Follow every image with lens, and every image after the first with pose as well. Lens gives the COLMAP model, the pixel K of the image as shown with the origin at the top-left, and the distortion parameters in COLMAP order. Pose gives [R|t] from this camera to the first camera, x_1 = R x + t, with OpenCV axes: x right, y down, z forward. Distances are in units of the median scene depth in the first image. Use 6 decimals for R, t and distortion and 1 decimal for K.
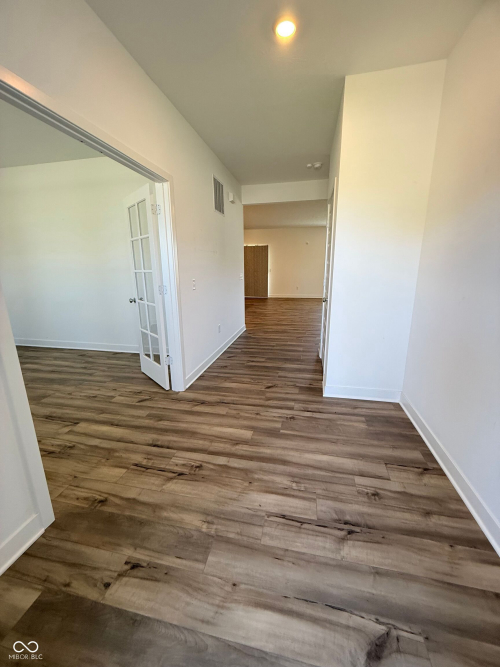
lens RADIAL K [[265.1, 0, 249.8], [0, 265.1, 331.5], [0, 0, 1]] dist [-0.000174, 0.000695]
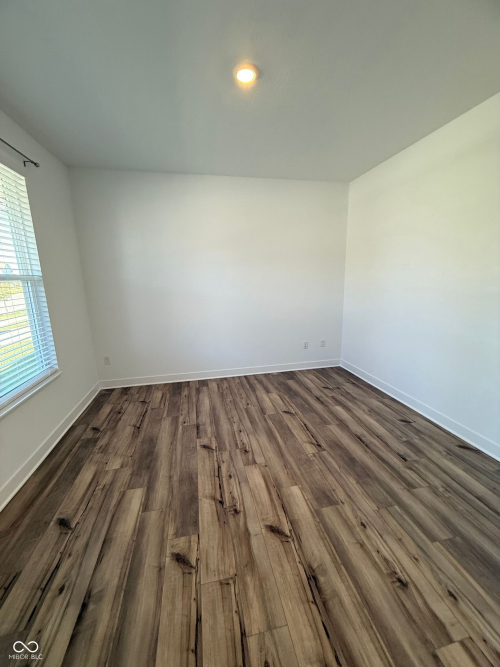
lens RADIAL K [[265.1, 0, 248.8], [0, 265.1, 331.1], [0, 0, 1]] dist [-0.000174, 0.000695]
pose [[0.408621, 0.184657, -0.893829, -0.419393], [-0.203207, 0.973145, 0.108145, -0.205565], [0.889795, 0.137443, 0.435171, 0.575966]]
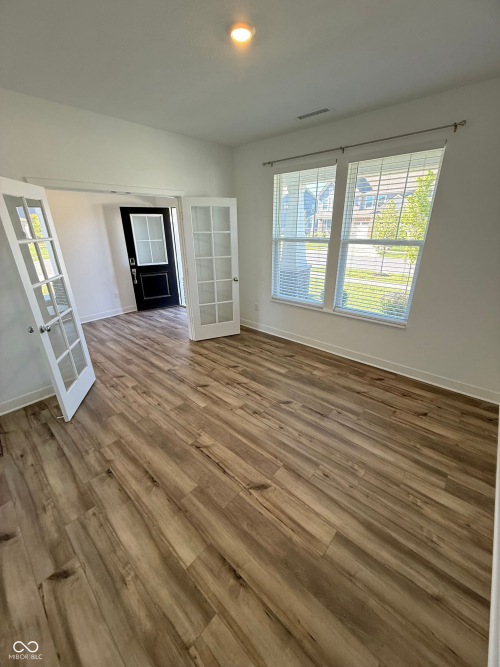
lens RADIAL K [[265.1, 0, 252.0], [0, 265.1, 338.6], [0, 0, 1]] dist [-0.000174, 0.000695]
pose [[-0.871198, -0.171899, 0.459853, -1.625099], [0.140983, 0.809637, 0.569747, -0.542340], [-0.470253, 0.561194, -0.681119, 1.611485]]
